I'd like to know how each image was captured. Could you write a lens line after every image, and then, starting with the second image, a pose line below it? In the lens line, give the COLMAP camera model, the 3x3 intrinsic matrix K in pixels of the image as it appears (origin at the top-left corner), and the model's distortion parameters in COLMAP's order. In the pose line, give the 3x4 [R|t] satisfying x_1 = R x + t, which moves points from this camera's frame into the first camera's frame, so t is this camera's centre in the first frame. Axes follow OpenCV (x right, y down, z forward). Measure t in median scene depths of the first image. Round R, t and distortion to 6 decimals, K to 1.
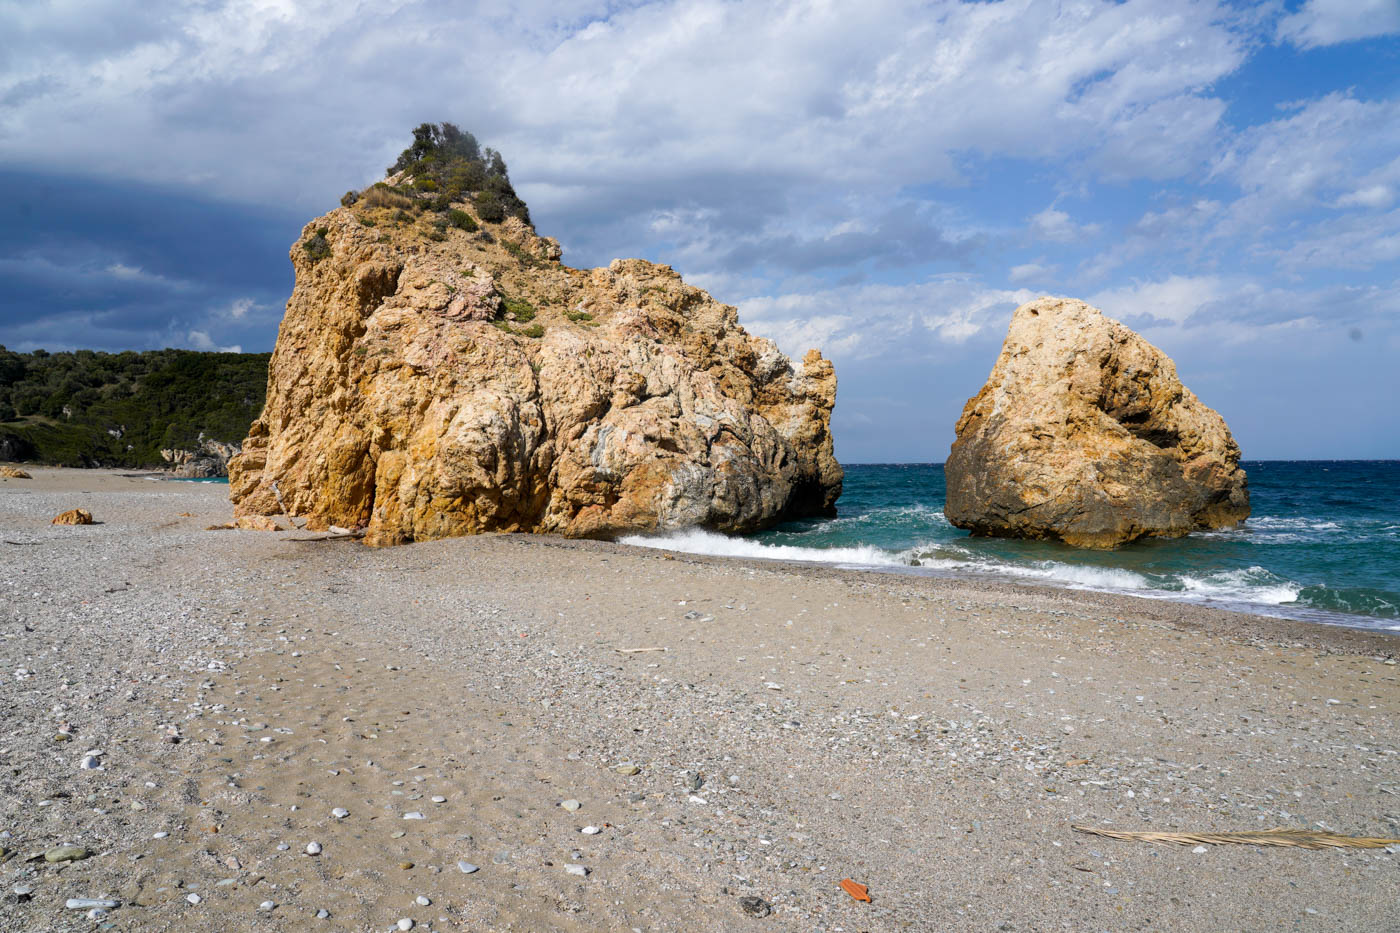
lens RADIAL K [[968.2, 0, 698.7], [0, 968.2, 463.2], [0, 0, 1]] dist [-0.005594, 0.005788]
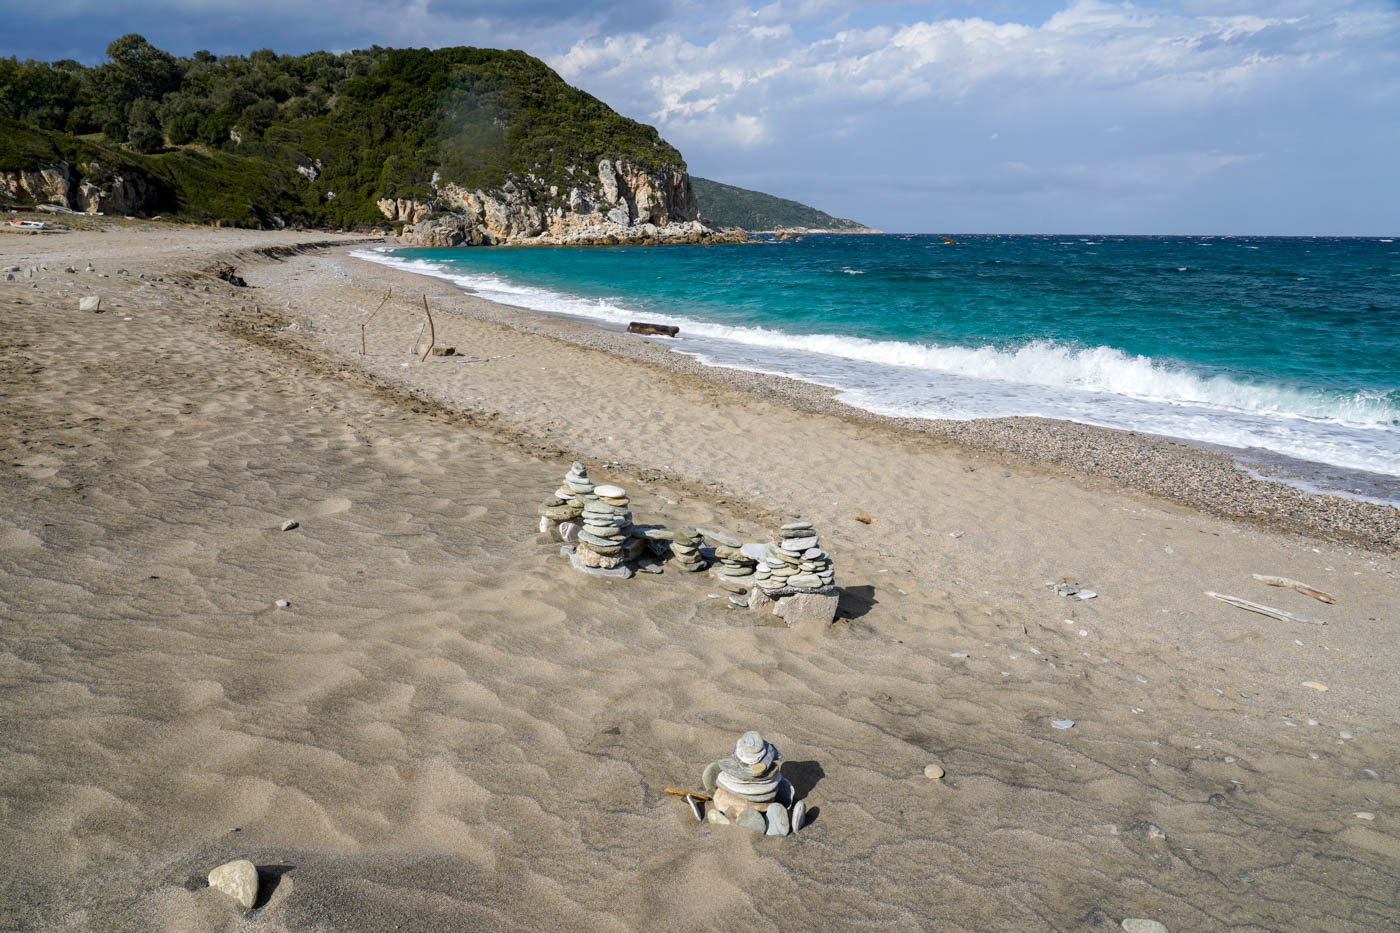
lens RADIAL K [[968.2, 0, 702.5], [0, 968.2, 467.8], [0, 0, 1]] dist [-0.005594, 0.005788]
pose [[0.981937, 0.053646, -0.181444, -0.226260], [-0.009086, 0.971227, 0.237981, 0.003297], [0.188990, -0.232034, 0.954171, 0.401860]]
